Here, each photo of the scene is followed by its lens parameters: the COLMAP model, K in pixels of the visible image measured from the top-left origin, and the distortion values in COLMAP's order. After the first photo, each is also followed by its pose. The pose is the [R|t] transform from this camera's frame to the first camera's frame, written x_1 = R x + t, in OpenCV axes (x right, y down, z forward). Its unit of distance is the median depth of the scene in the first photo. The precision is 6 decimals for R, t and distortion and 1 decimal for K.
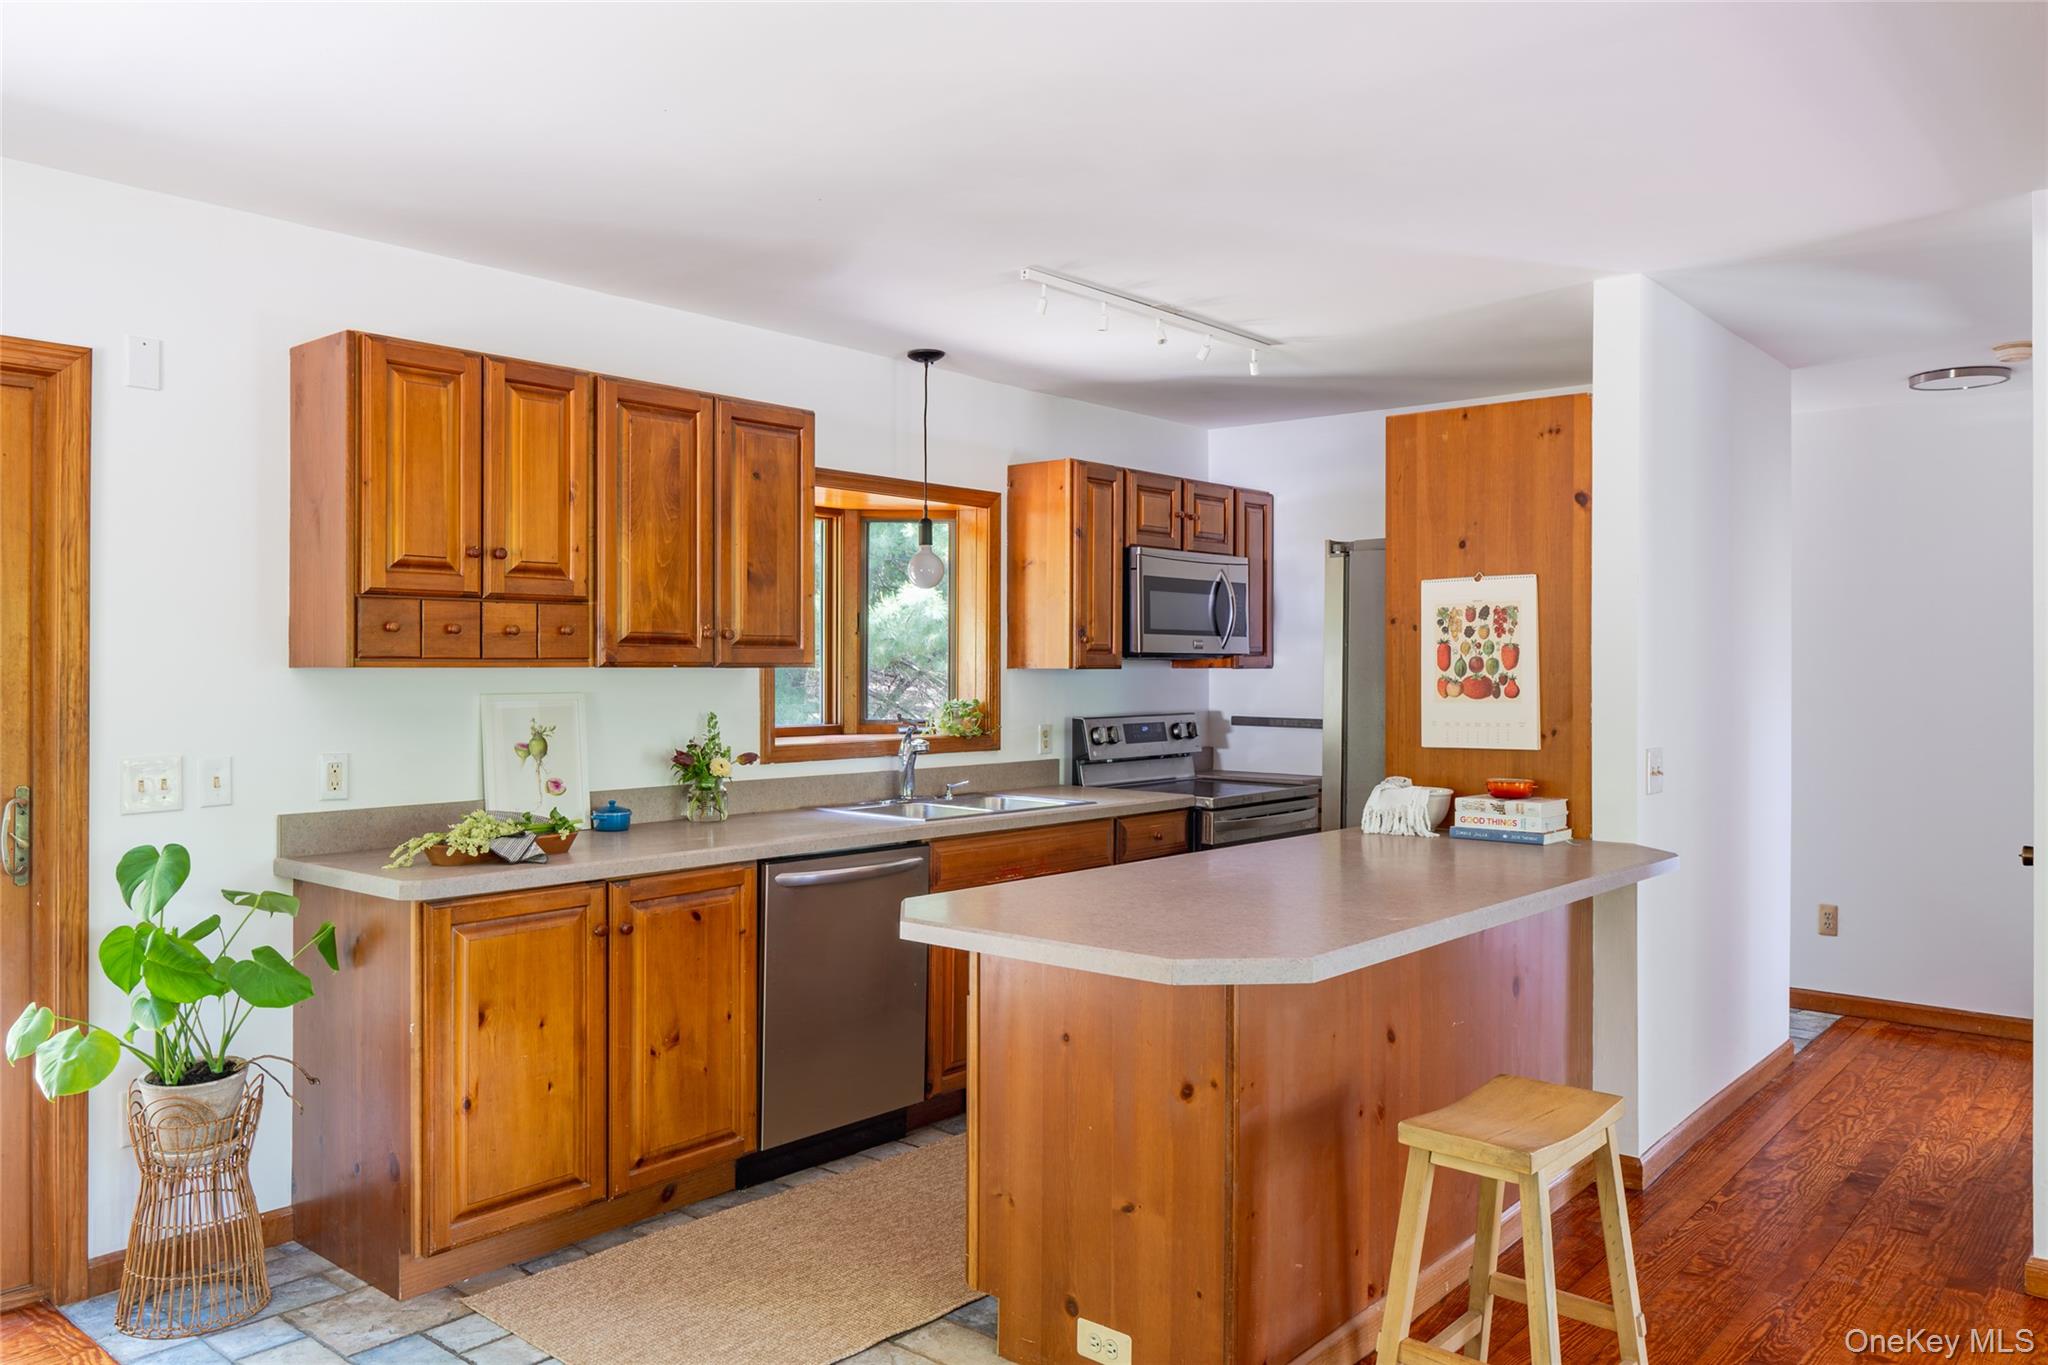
lens RADIAL K [[1442.7, 0, 1042.2], [0, 1442.7, 662.7], [0, 0, 1]] dist [-0.004980, 0.001940]
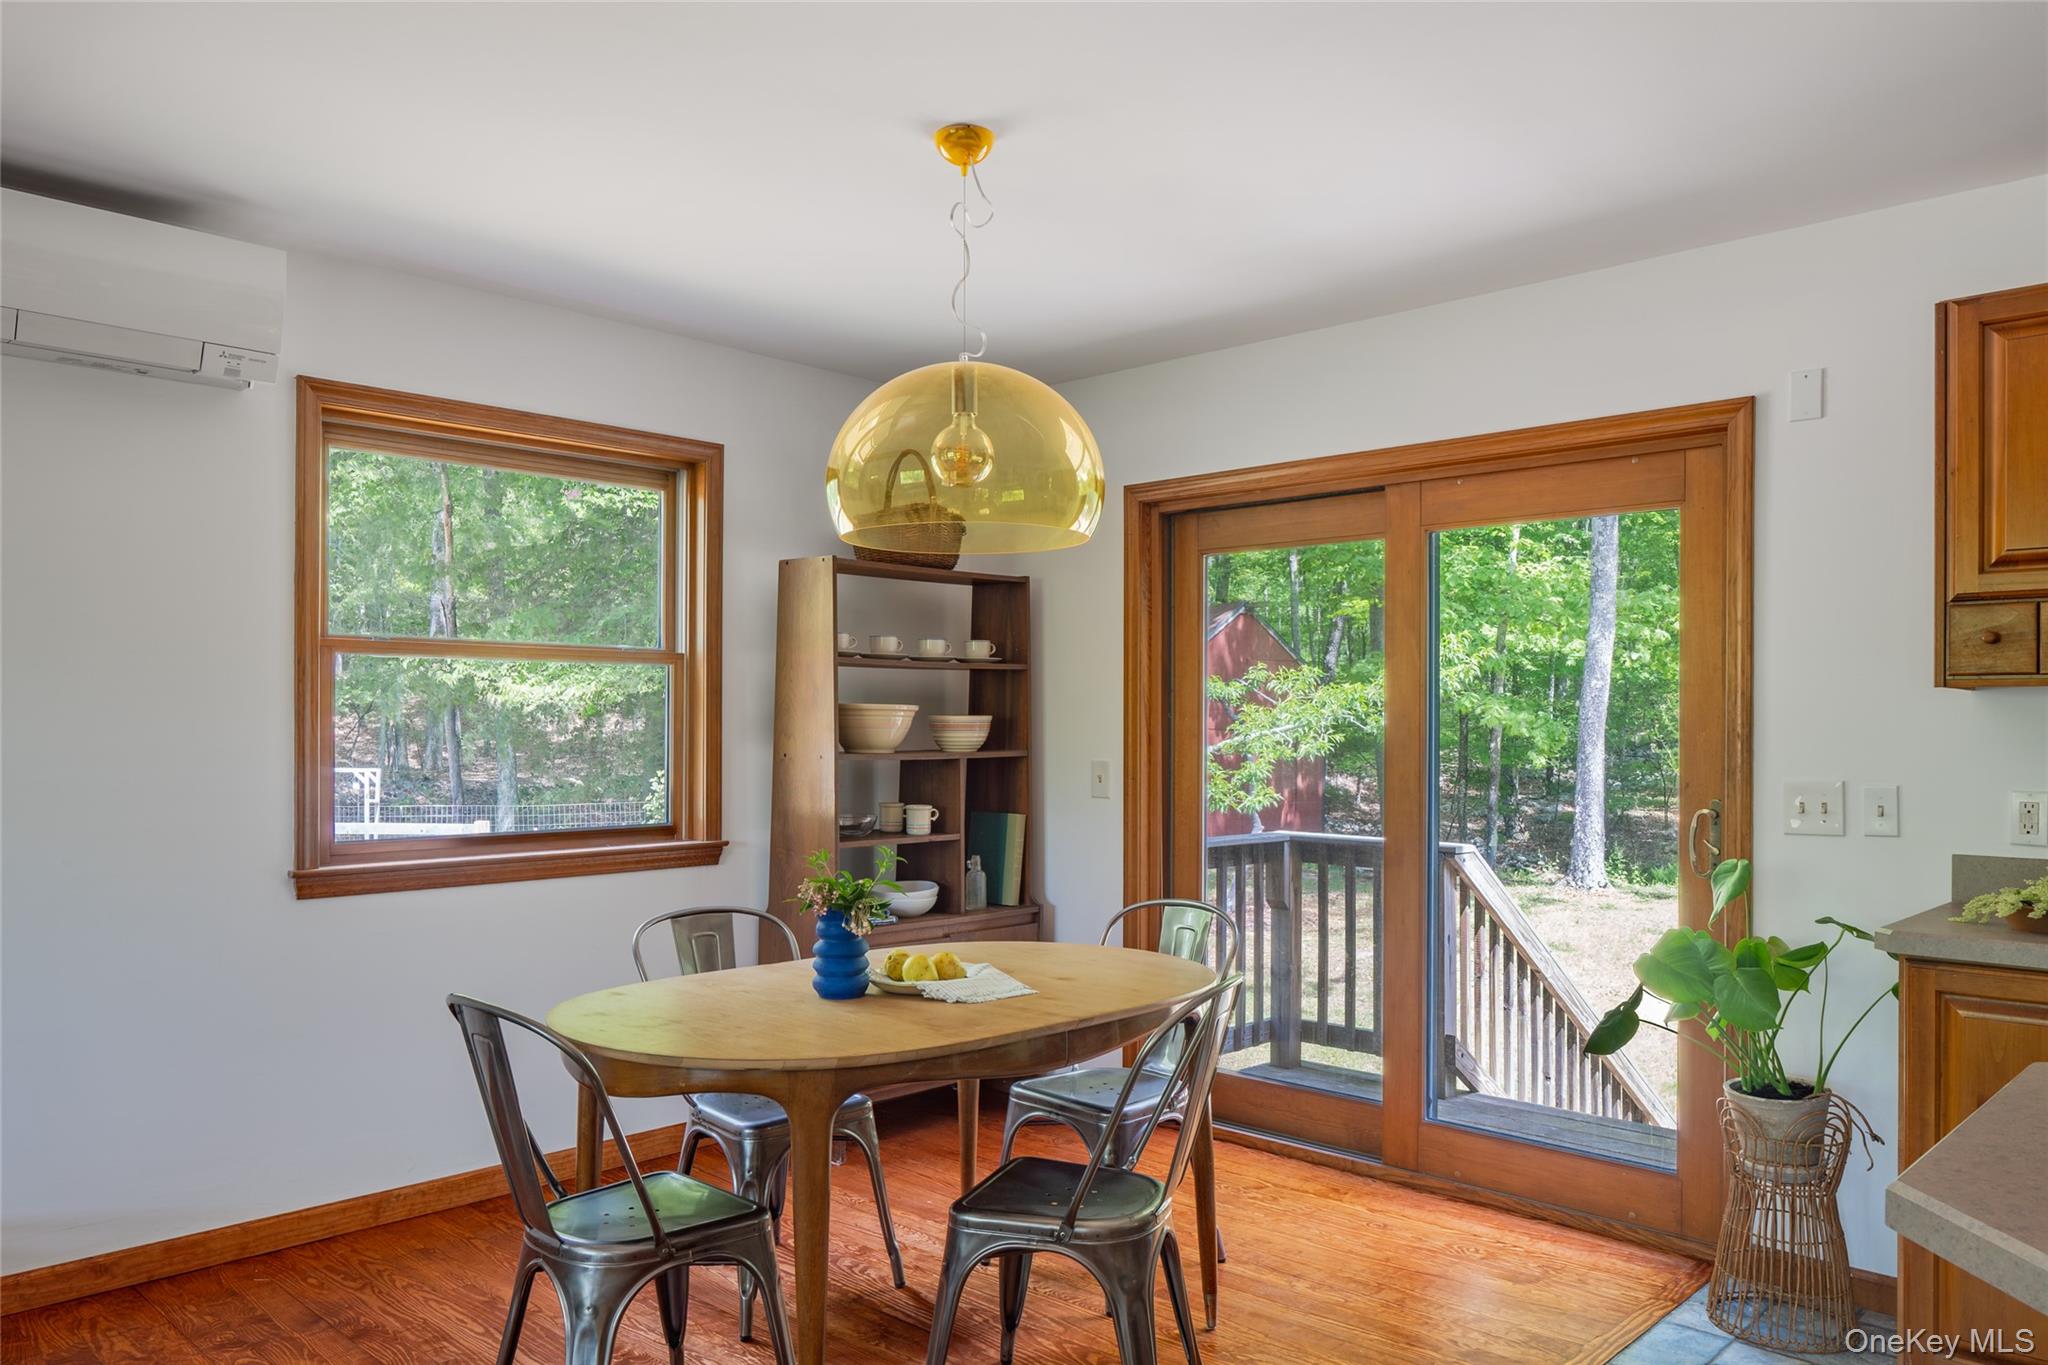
lens RADIAL K [[1442.7, 0, 993.2], [0, 1442.7, 723.4], [0, 0, 1]] dist [-0.004980, 0.001940]
pose [[-0.078868, -0.002755, -0.996881, 0.347471], [0.000002, 0.999996, -0.002764, 0.021996], [0.996885, -0.000220, -0.078868, 0.395242]]
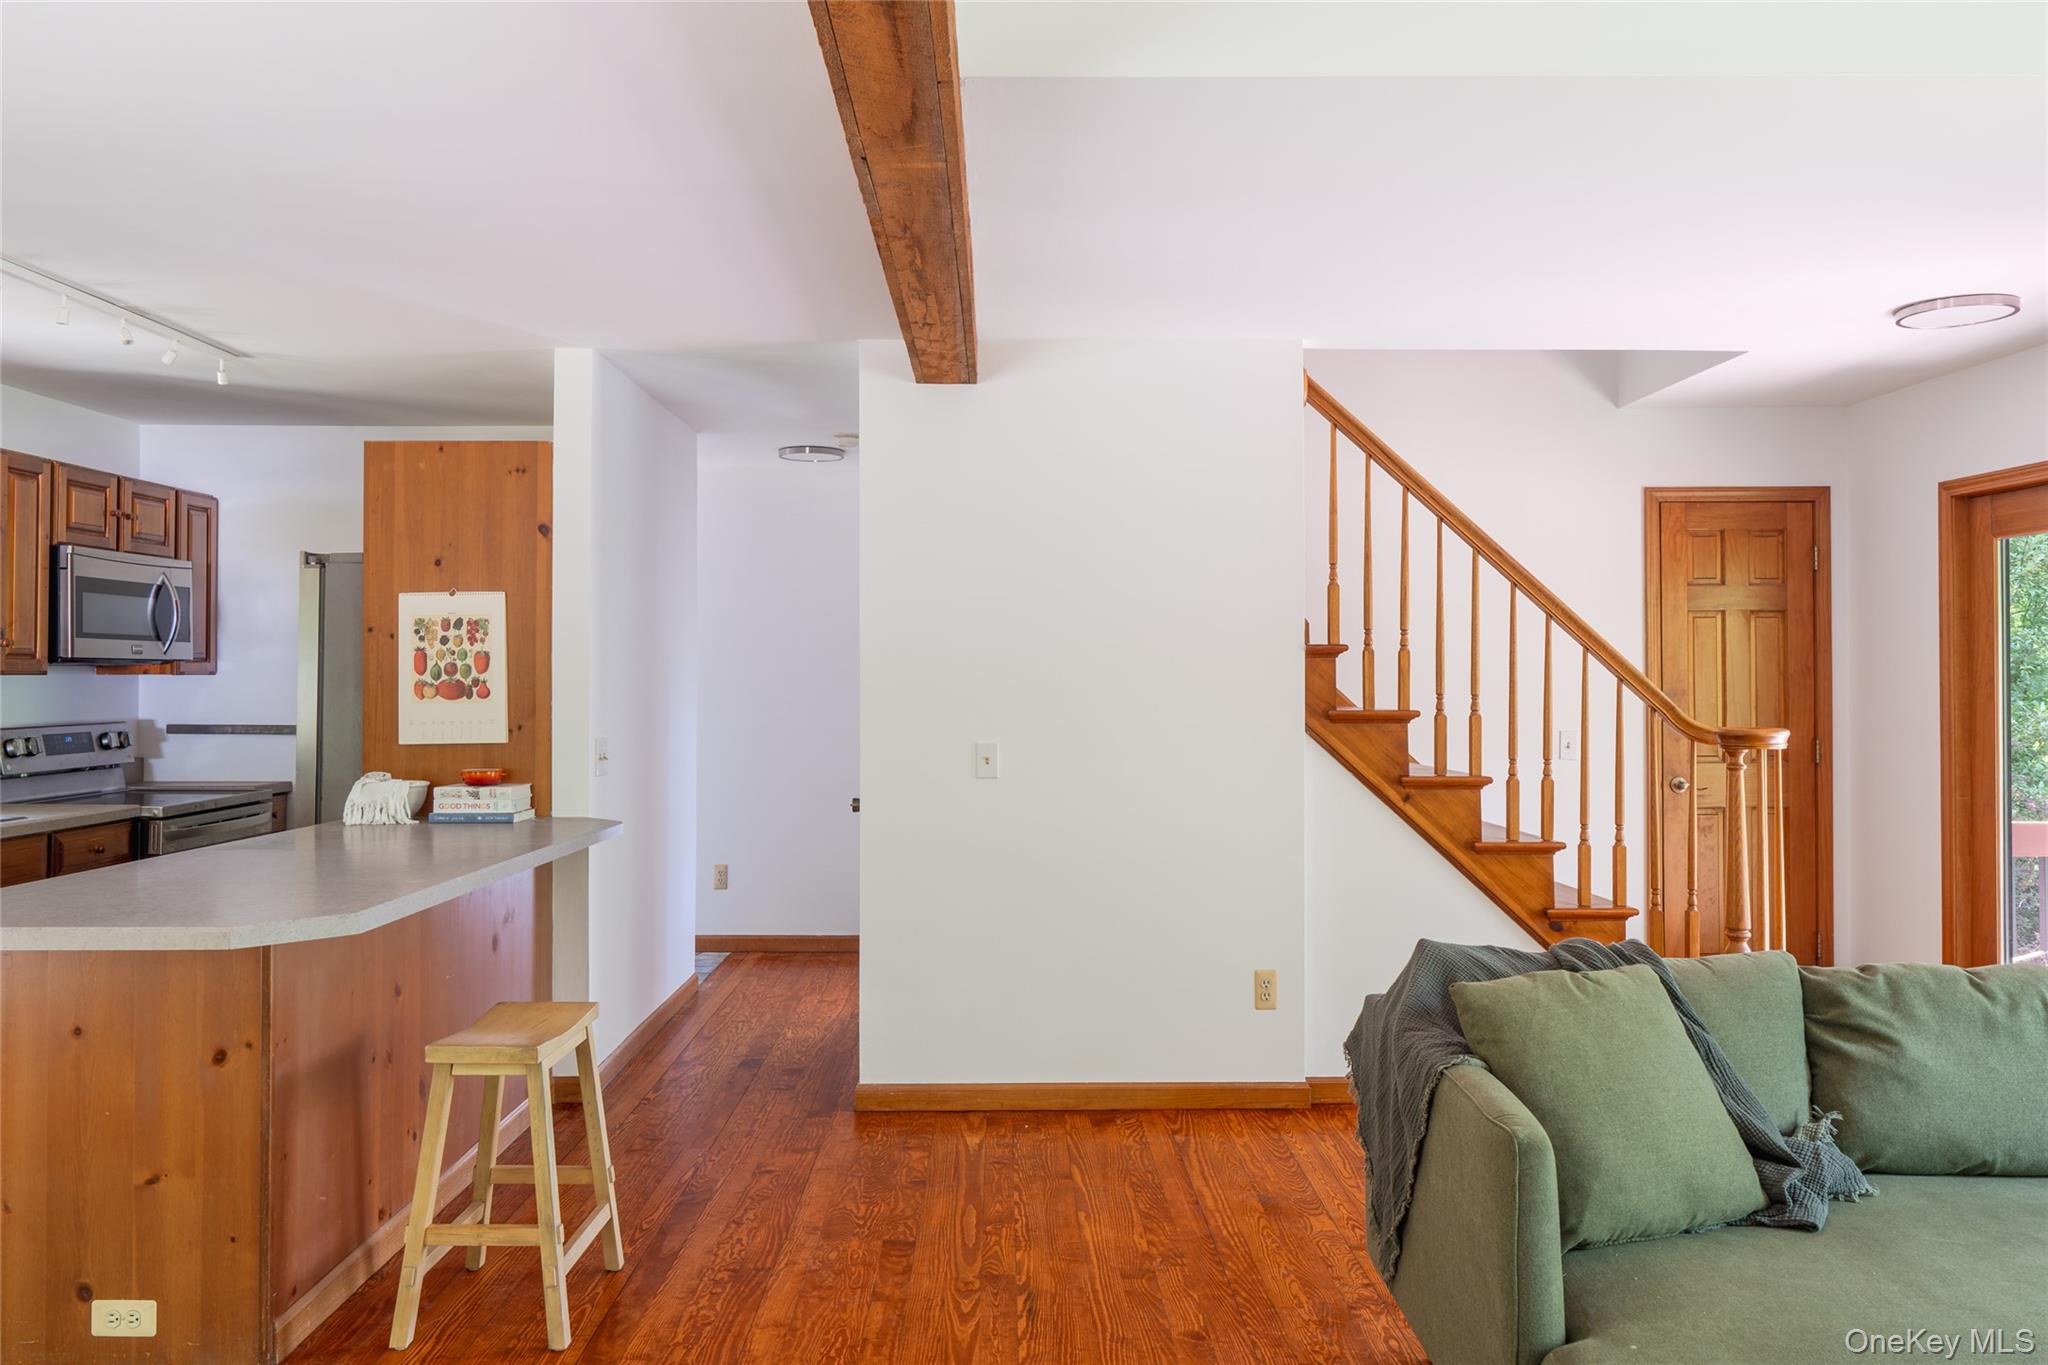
lens RADIAL K [[1442.7, 0, 1009.2], [0, 1442.7, 656.1], [0, 0, 1]] dist [-0.004980, 0.001940]
pose [[0.759517, 0.006643, 0.650453, -0.103748], [0.000329, 0.999944, -0.010596, 0.002985], [-0.650487, 0.008262, 0.759472, -0.146808]]
